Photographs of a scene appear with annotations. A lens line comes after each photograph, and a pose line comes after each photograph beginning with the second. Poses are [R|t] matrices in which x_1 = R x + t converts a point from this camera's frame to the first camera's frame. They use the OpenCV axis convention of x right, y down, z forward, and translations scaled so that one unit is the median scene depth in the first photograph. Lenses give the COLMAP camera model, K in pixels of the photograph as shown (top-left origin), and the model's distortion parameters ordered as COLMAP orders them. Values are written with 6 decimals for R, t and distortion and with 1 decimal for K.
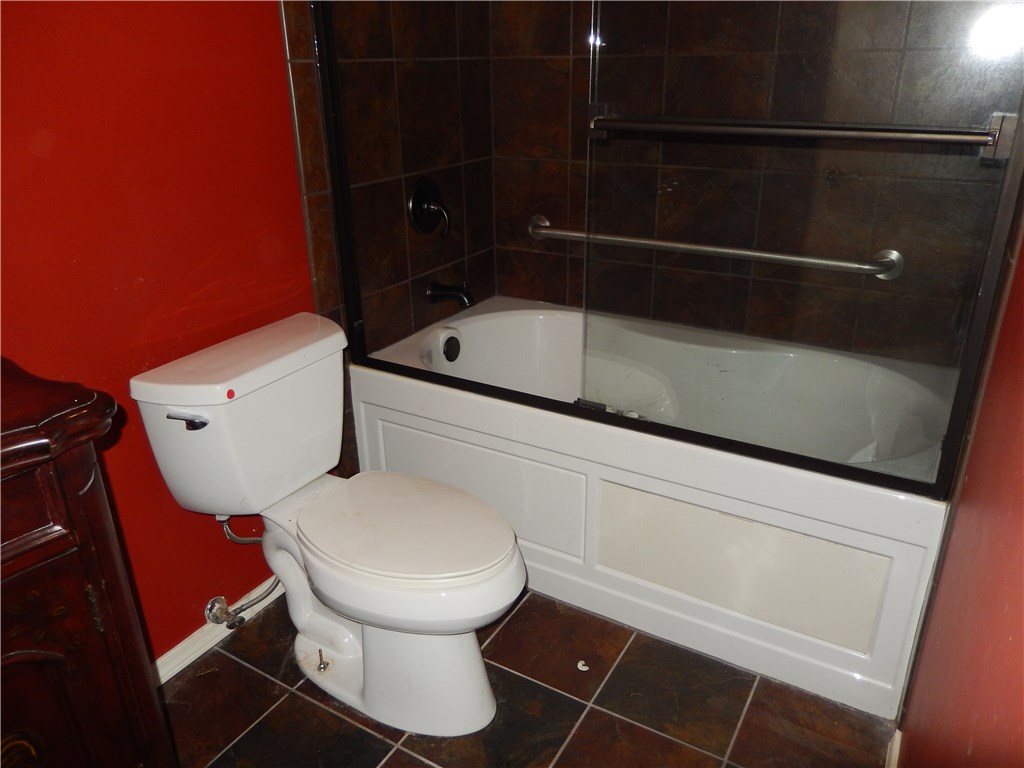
lens RADIAL K [[763.5, 0, 512.9], [0, 763.5, 381.1], [0, 0, 1]] dist [-0.018078, 0.014021]
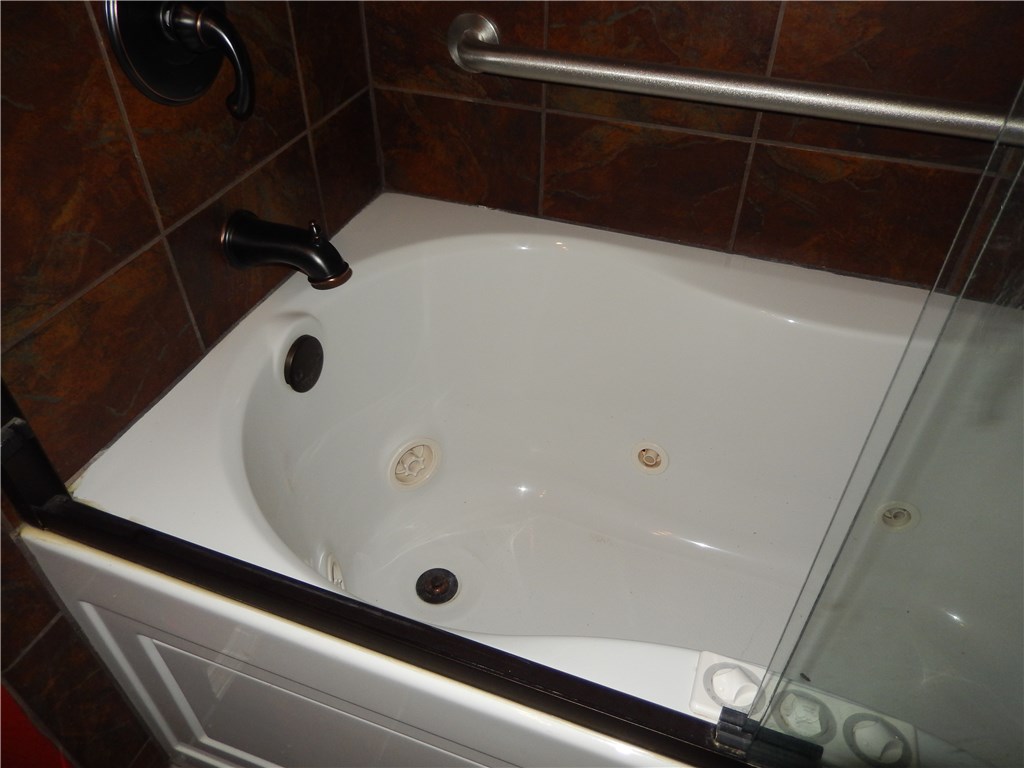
lens RADIAL K [[763.5, 0, 509.8], [0, 763.5, 389.9], [0, 0, 1]] dist [-0.018078, 0.014021]
pose [[0.986094, -0.105382, 0.128501, -0.021064], [0.059255, 0.945368, 0.320574, -0.157063], [-0.155263, -0.308502, 0.938467, 0.549456]]
